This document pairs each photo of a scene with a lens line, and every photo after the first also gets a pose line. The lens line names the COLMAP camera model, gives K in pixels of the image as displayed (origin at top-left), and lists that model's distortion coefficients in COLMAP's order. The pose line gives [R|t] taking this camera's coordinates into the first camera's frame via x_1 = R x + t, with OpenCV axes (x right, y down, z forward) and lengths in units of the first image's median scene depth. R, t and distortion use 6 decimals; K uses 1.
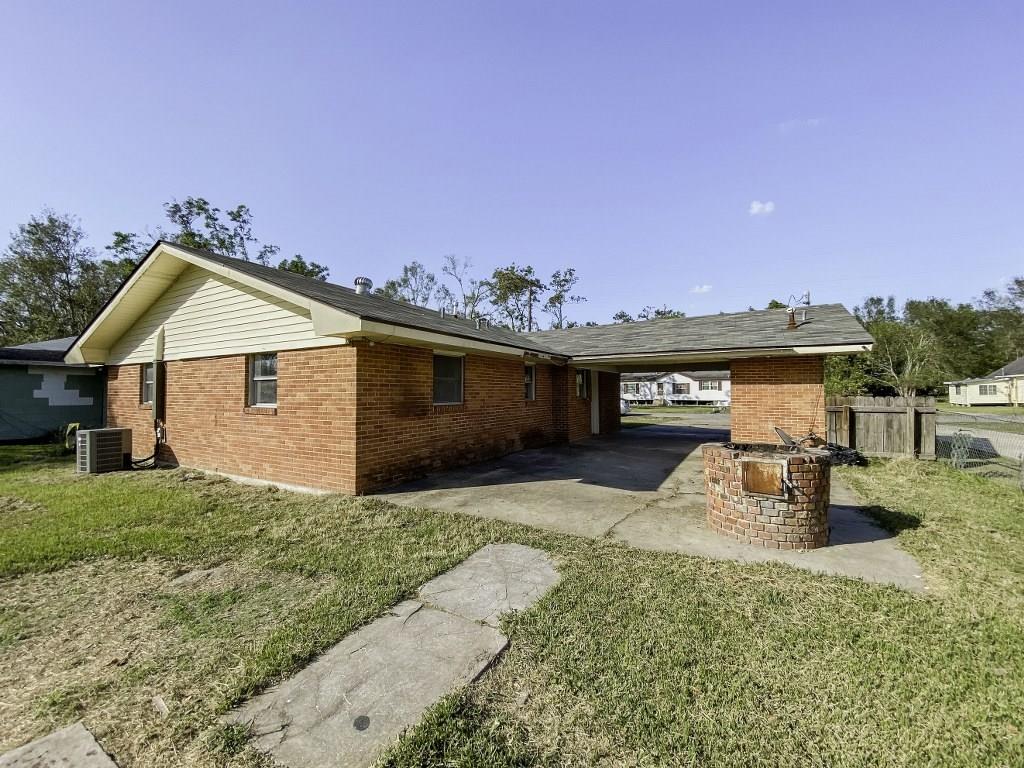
lens RADIAL K [[418.3, 0, 508.7], [0, 418.3, 378.8], [0, 0, 1]] dist [0.026884, -0.022653]
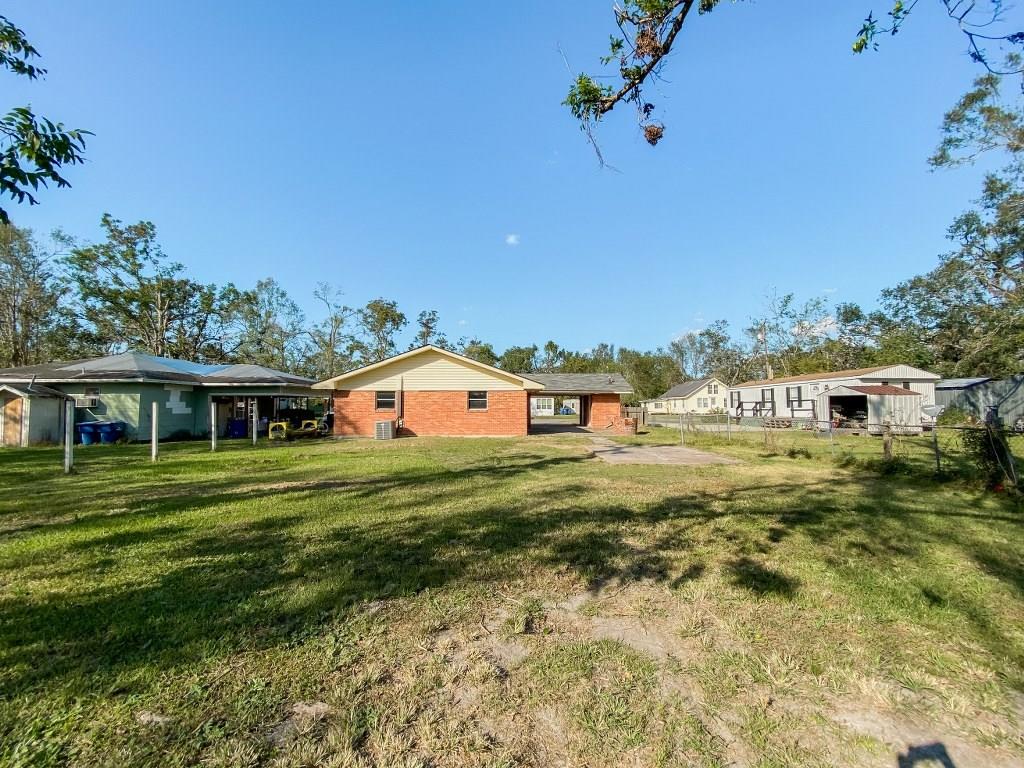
lens RADIAL K [[418.3, 0, 508.7], [0, 418.3, 378.8], [0, 0, 1]] dist [0.026884, -0.022653]
pose [[0.871004, 0.036278, 0.489935, -0.287647], [-0.020278, 0.999075, -0.037927, -0.006280], [-0.490857, 0.023100, 0.870934, -0.250227]]
